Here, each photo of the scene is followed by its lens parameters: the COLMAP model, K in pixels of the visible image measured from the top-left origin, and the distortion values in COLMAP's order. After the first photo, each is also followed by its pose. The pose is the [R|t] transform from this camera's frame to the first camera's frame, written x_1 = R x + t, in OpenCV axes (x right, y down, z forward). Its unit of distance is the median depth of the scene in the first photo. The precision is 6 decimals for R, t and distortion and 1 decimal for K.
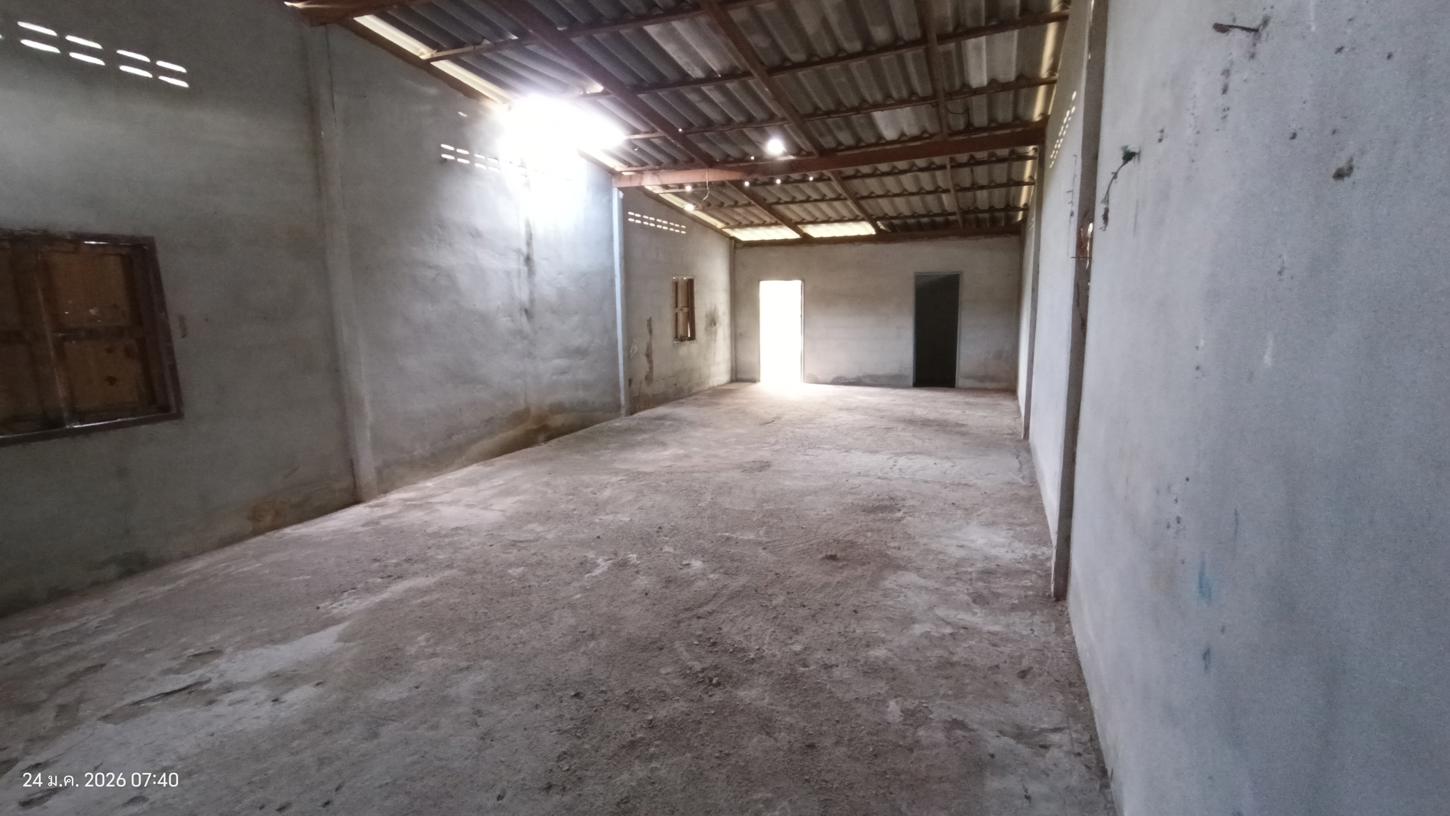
lens RADIAL K [[663.6, 0, 716.4], [0, 663.6, 416.6], [0, 0, 1]] dist [-0.024713, 0.009831]
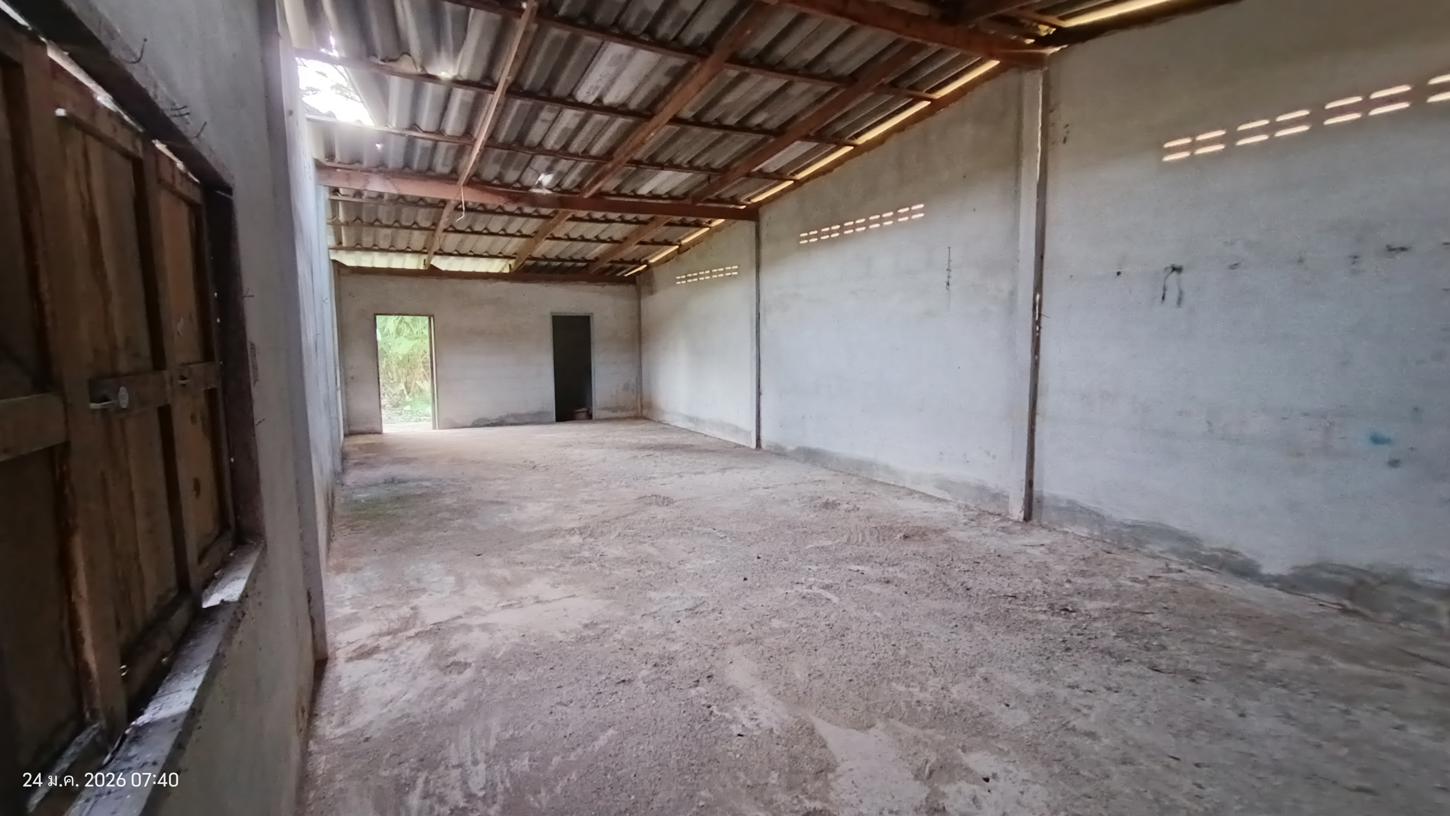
lens RADIAL K [[663.6, 0, 715.4], [0, 663.6, 415.7], [0, 0, 1]] dist [-0.024713, 0.009831]
pose [[0.629901, -0.074169, 0.773126, -0.726858], [0.123476, 0.992333, -0.005402, -0.039716], [-0.766798, 0.098865, 0.634230, 0.320732]]
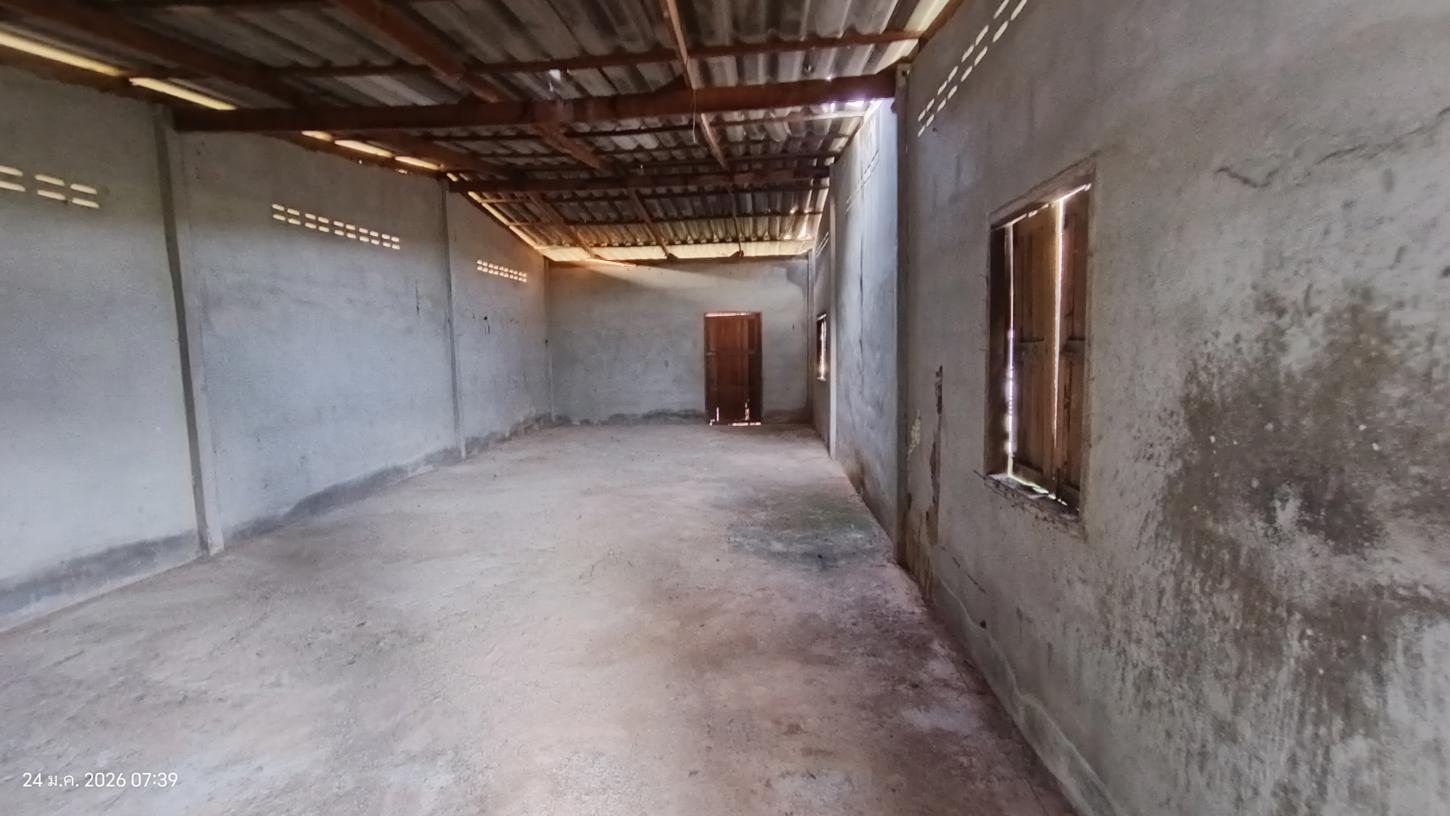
lens RADIAL K [[663.6, 0, 713.5], [0, 663.6, 416.2], [0, 0, 1]] dist [-0.024713, 0.009831]
pose [[-0.947489, 0.071041, -0.311797, 0.232945], [-0.015555, 0.963620, 0.266824, -0.383601], [0.319409, 0.257663, -0.911914, 2.285617]]
